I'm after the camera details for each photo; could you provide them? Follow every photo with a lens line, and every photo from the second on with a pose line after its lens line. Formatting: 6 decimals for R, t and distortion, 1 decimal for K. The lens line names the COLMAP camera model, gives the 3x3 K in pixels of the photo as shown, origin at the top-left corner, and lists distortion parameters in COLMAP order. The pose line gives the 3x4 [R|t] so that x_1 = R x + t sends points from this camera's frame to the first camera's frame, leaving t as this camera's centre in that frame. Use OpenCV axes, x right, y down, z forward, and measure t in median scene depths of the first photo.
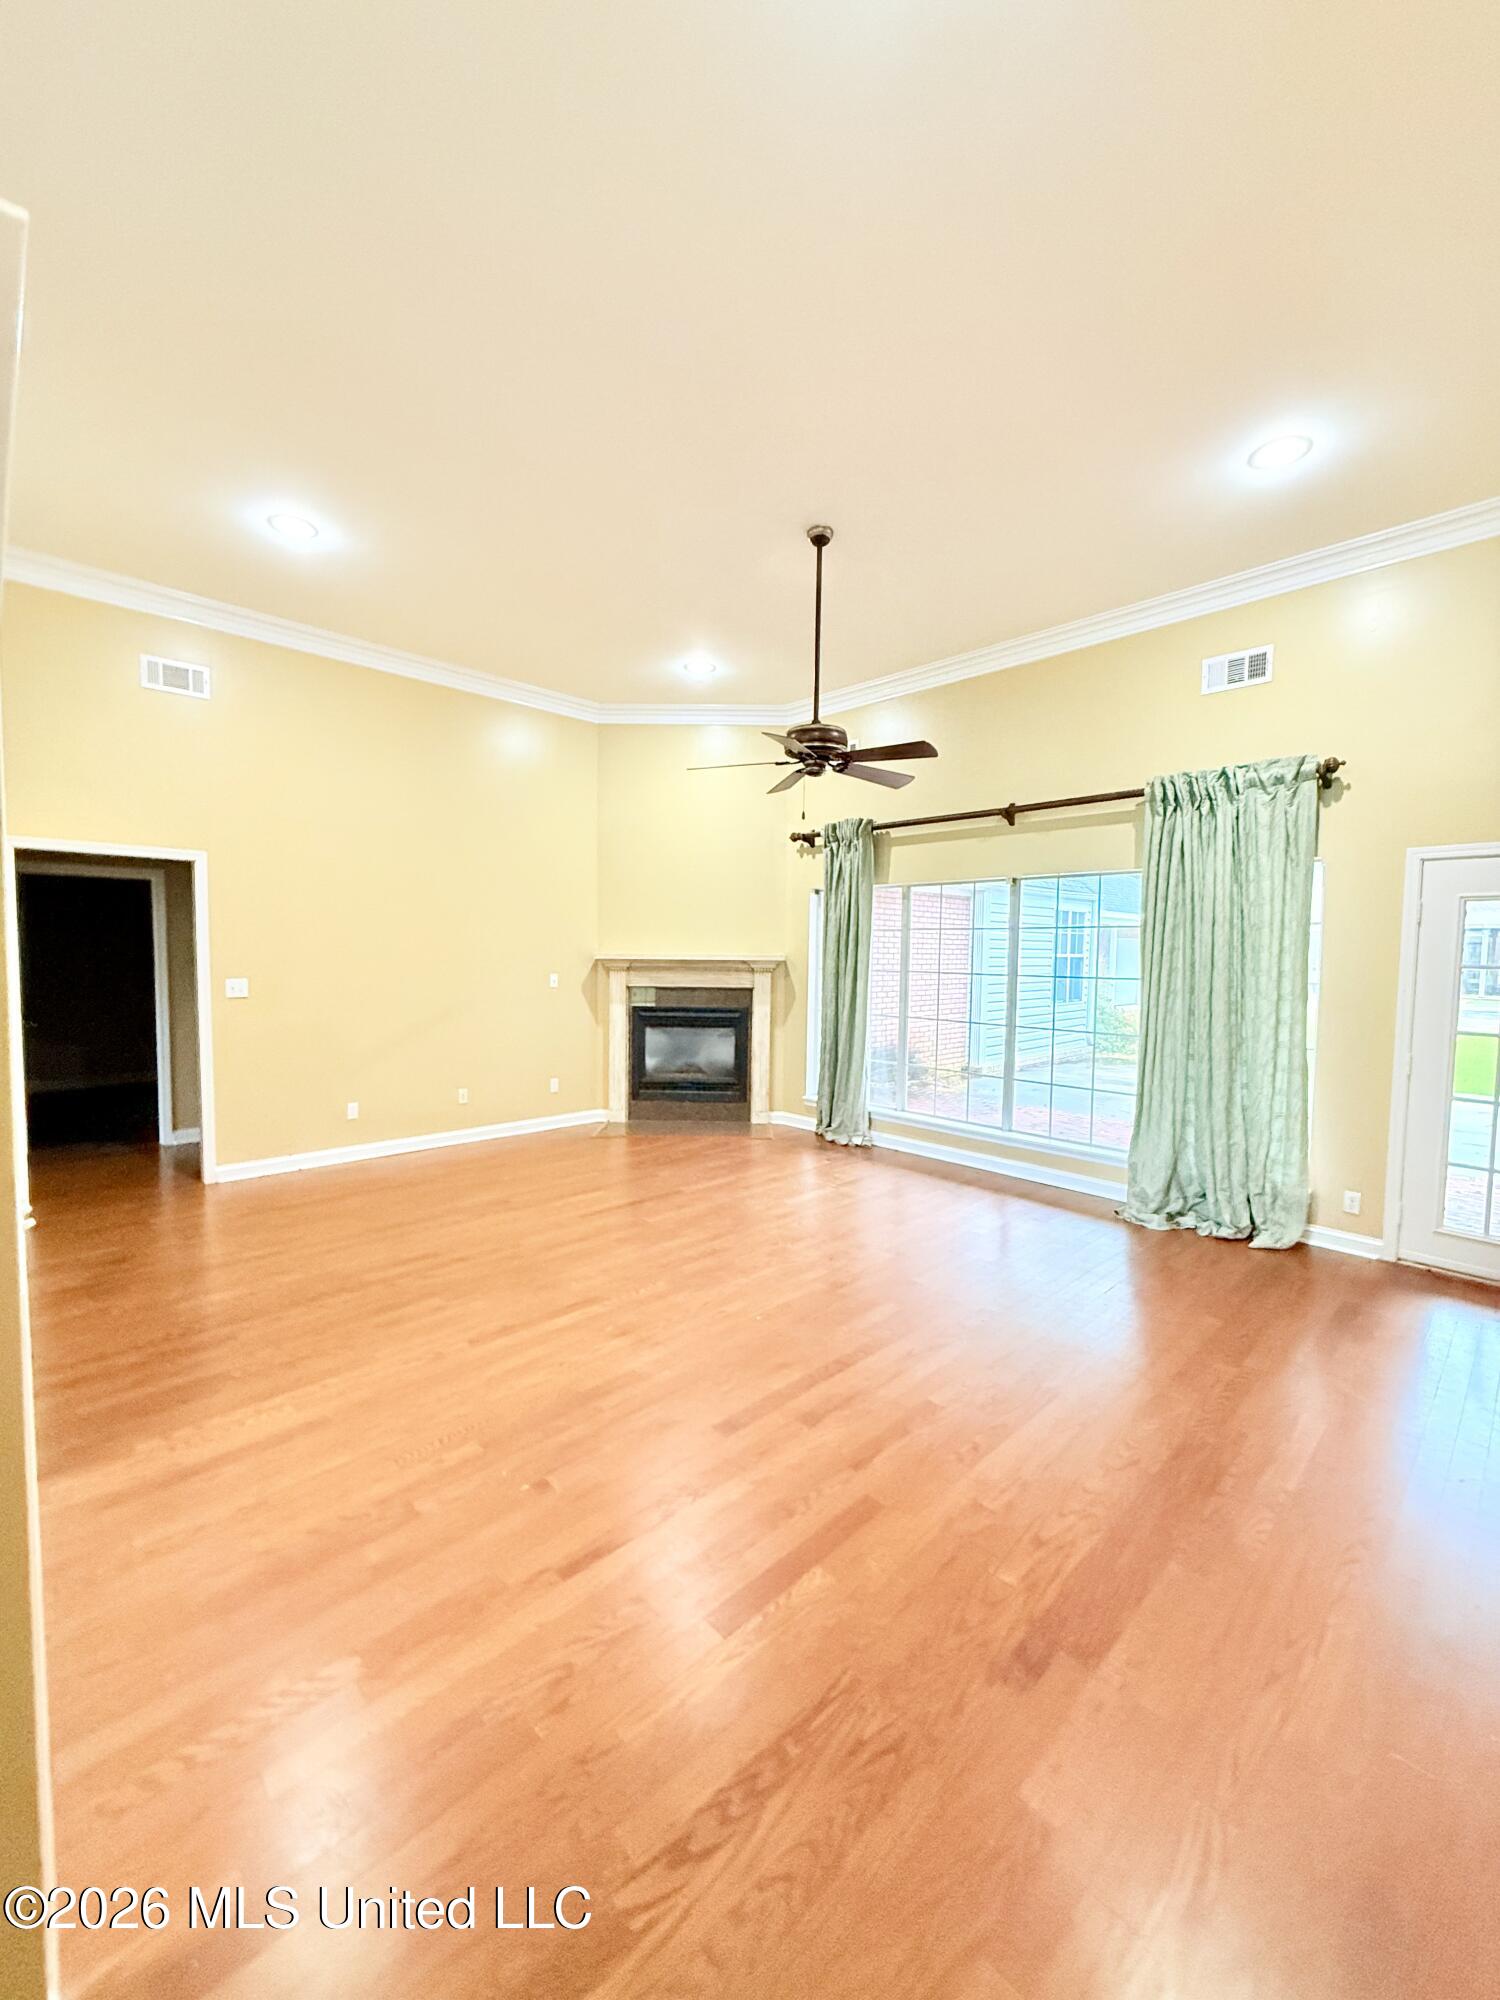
lens RADIAL K [[791.9, 0, 743.3], [0, 791.9, 1001.4], [0, 0, 1]] dist [0.002505, 0.000053]
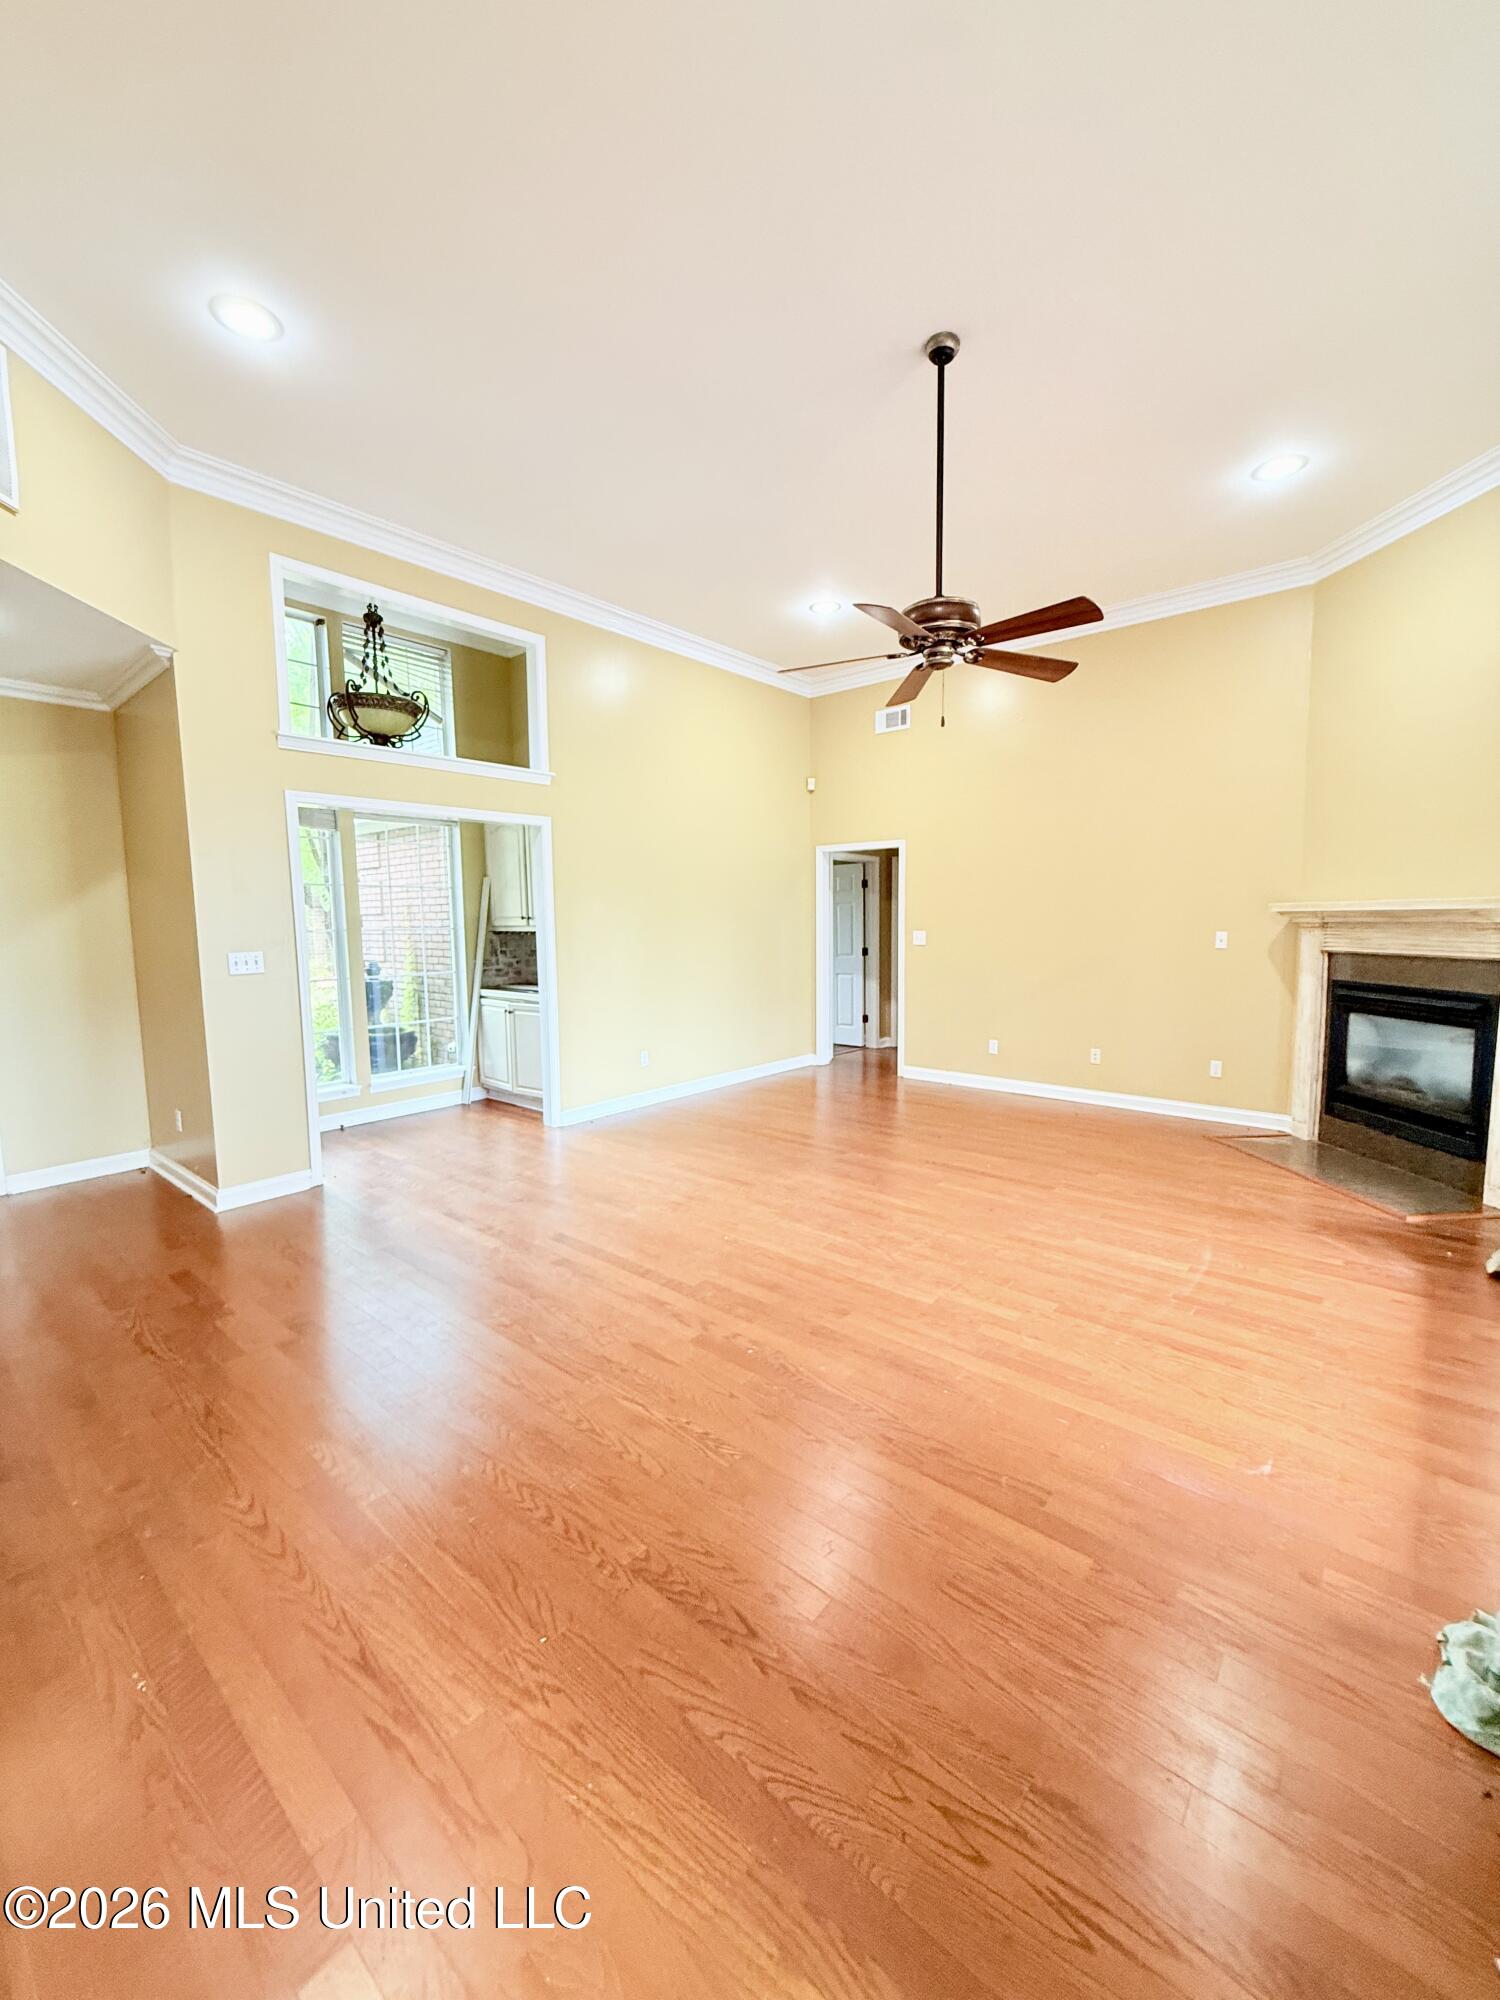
lens RADIAL K [[791.9, 0, 753.5], [0, 791.9, 998.0], [0, 0, 1]] dist [0.002505, 0.000053]
pose [[0.107105, 0.085626, -0.990554, 0.507001], [-0.052619, 0.995377, 0.080353, -0.007242], [0.992854, 0.043515, 0.111116, 0.429081]]
